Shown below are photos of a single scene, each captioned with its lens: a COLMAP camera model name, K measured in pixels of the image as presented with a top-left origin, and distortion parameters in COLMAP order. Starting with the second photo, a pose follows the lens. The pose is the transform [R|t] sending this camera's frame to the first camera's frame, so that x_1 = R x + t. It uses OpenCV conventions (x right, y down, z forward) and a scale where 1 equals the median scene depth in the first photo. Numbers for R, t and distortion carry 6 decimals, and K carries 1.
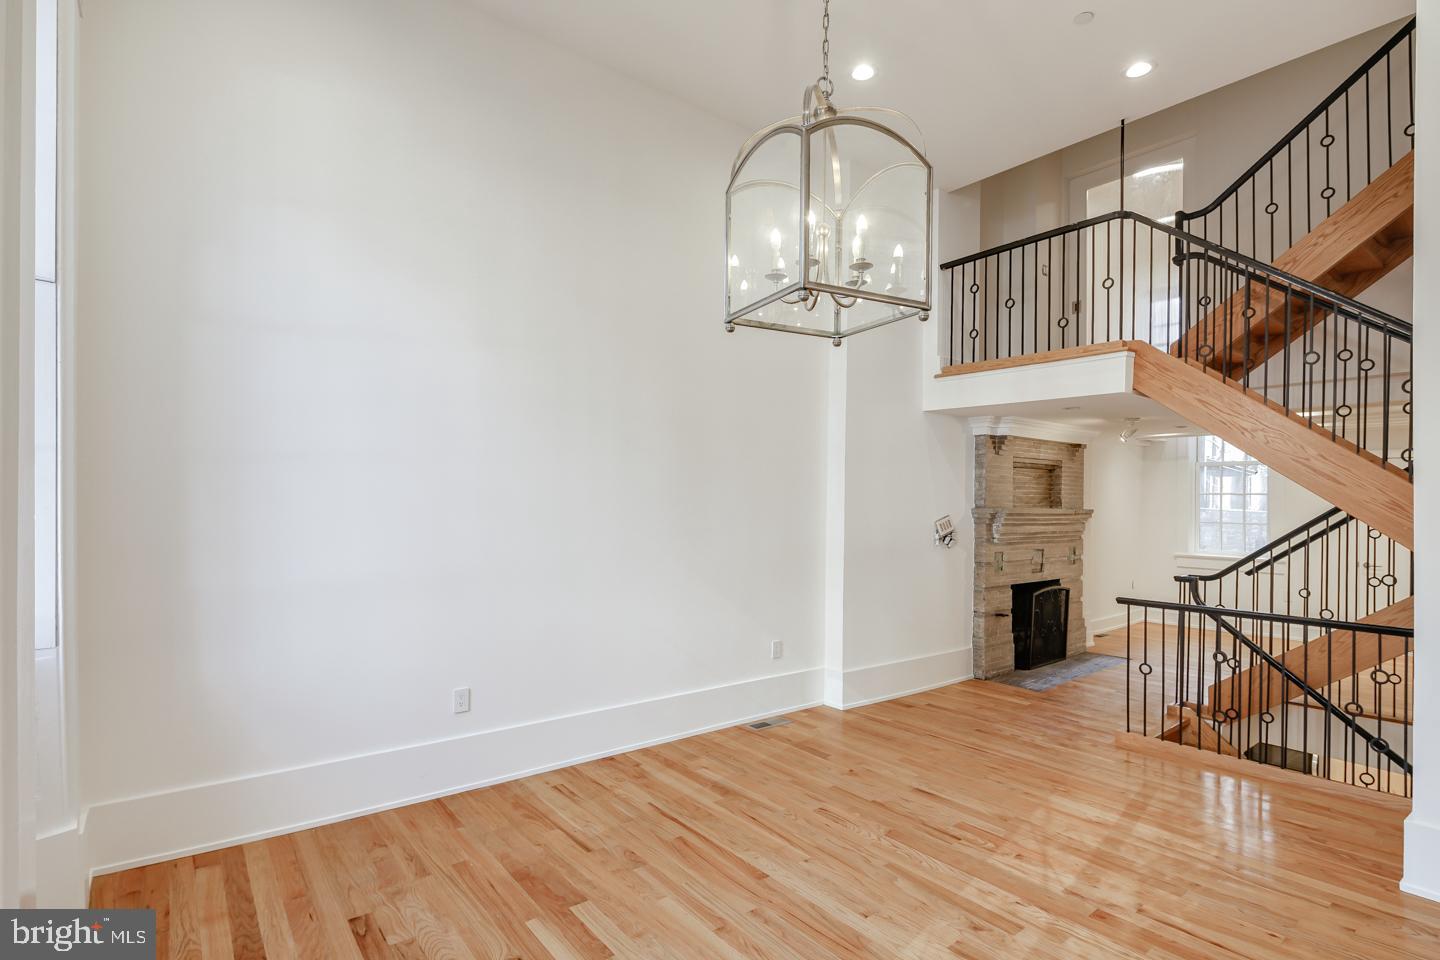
lens RADIAL K [[698.2, 0, 723.1], [0, 698.2, 492.0], [0, 0, 1]] dist [0.005358, -0.004604]
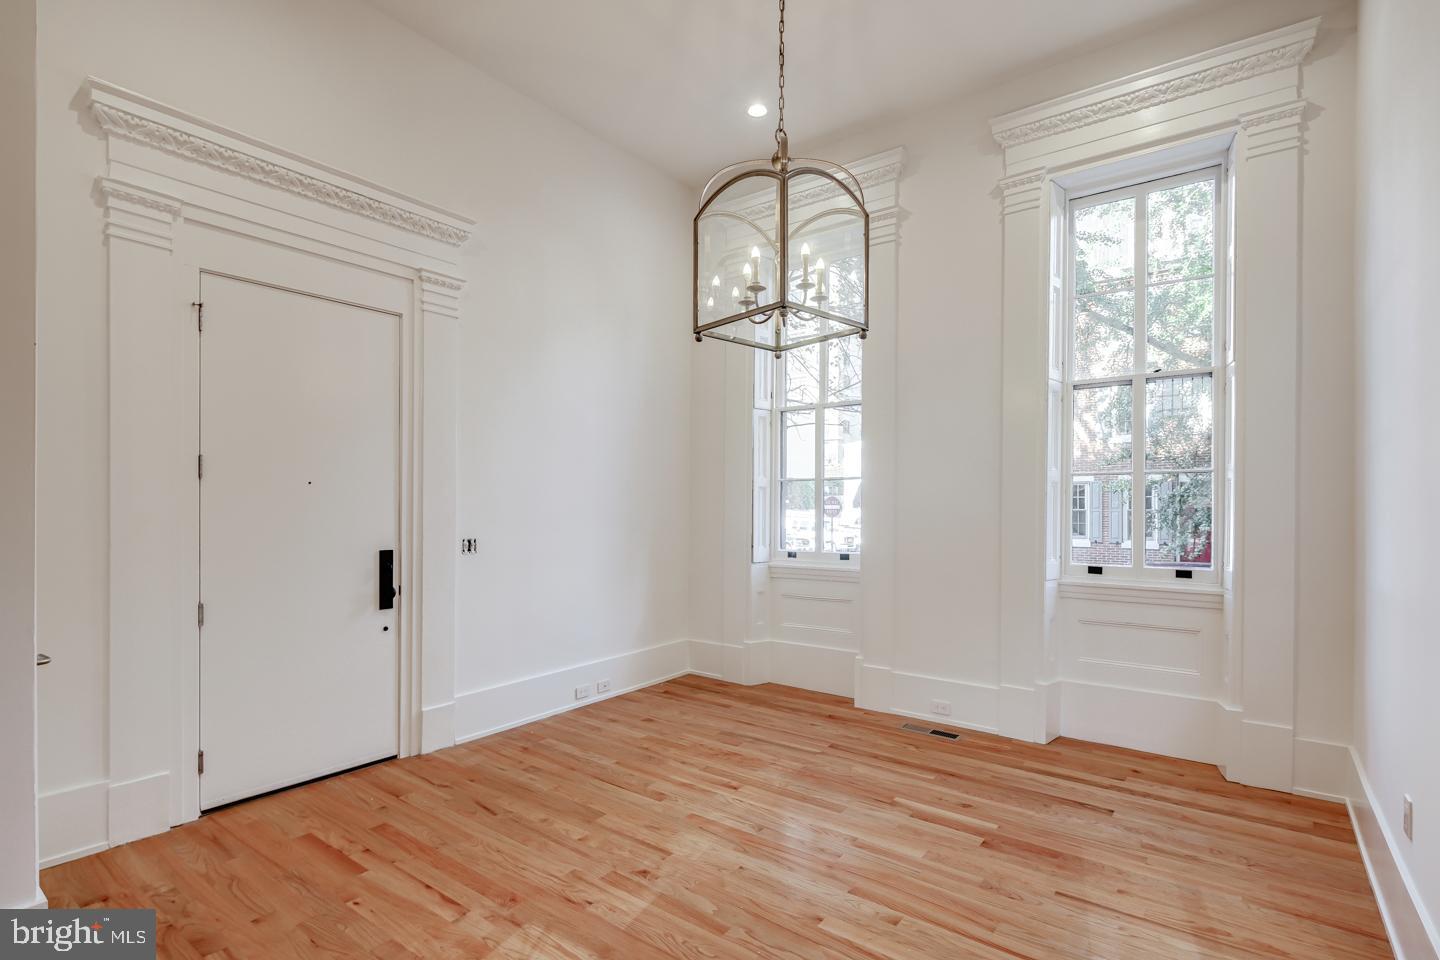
lens RADIAL K [[698.2, 0, 719.6], [0, 698.2, 510.6], [0, 0, 1]] dist [0.005358, -0.004604]
pose [[-0.966004, -0.015350, -0.258071, 0.312380], [-0.012737, 0.999849, -0.011794, 0.038038], [0.258213, -0.008106, -0.966054, 1.215030]]
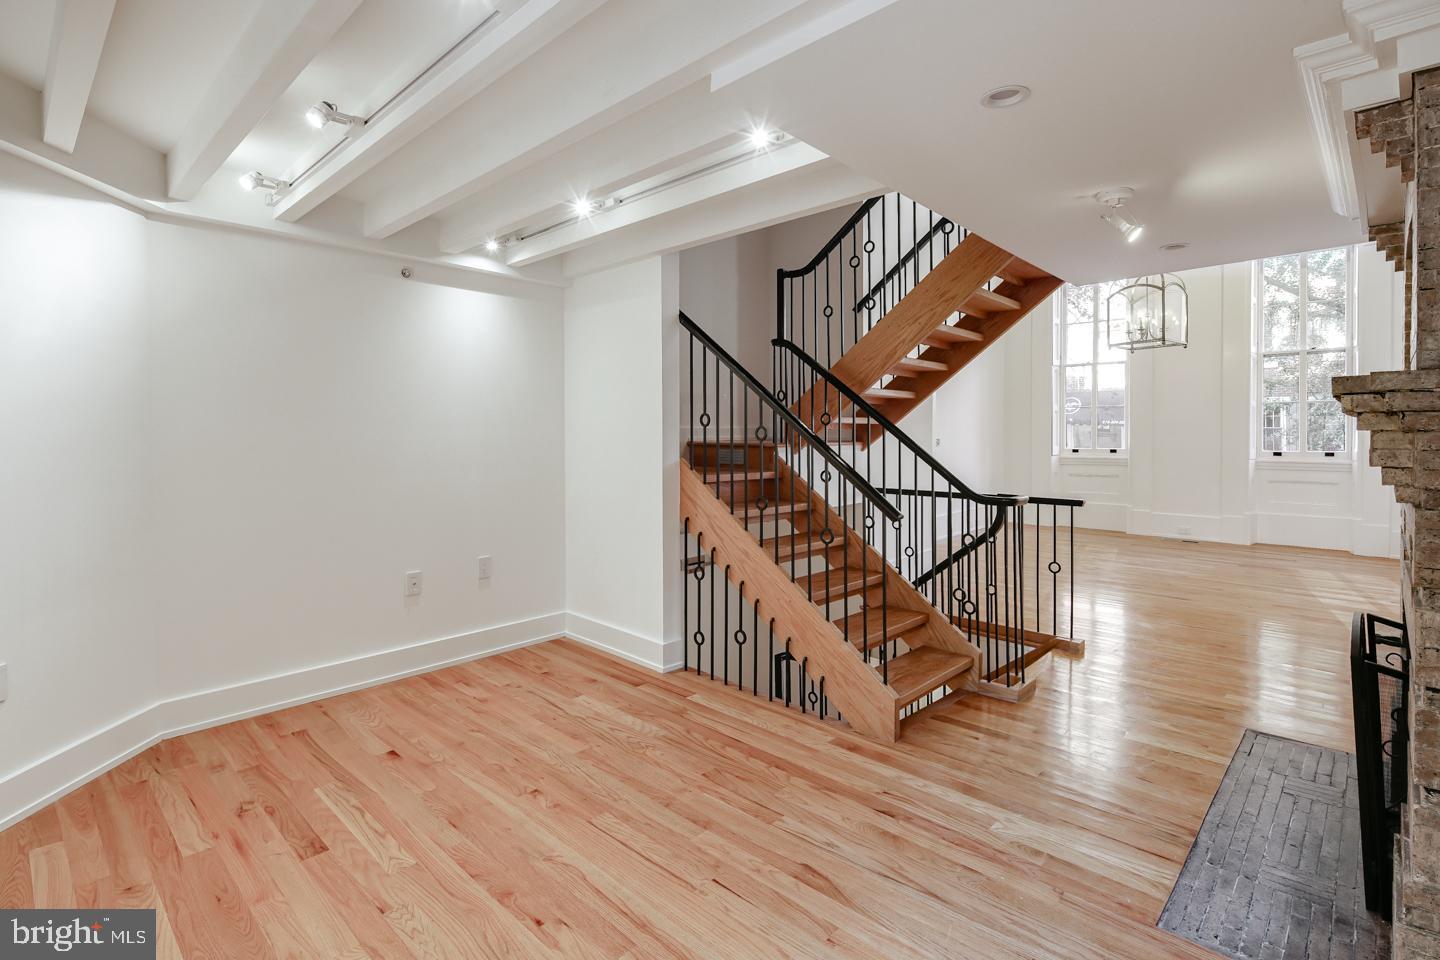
lens RADIAL K [[698.2, 0, 704.2], [0, 698.2, 433.1], [0, 0, 1]] dist [0.005358, -0.004604]
pose [[-0.990234, -0.008946, -0.139128, 1.295549], [-0.007640, 0.999922, -0.009921, 0.077952], [0.139205, -0.008762, -0.990225, 2.013609]]
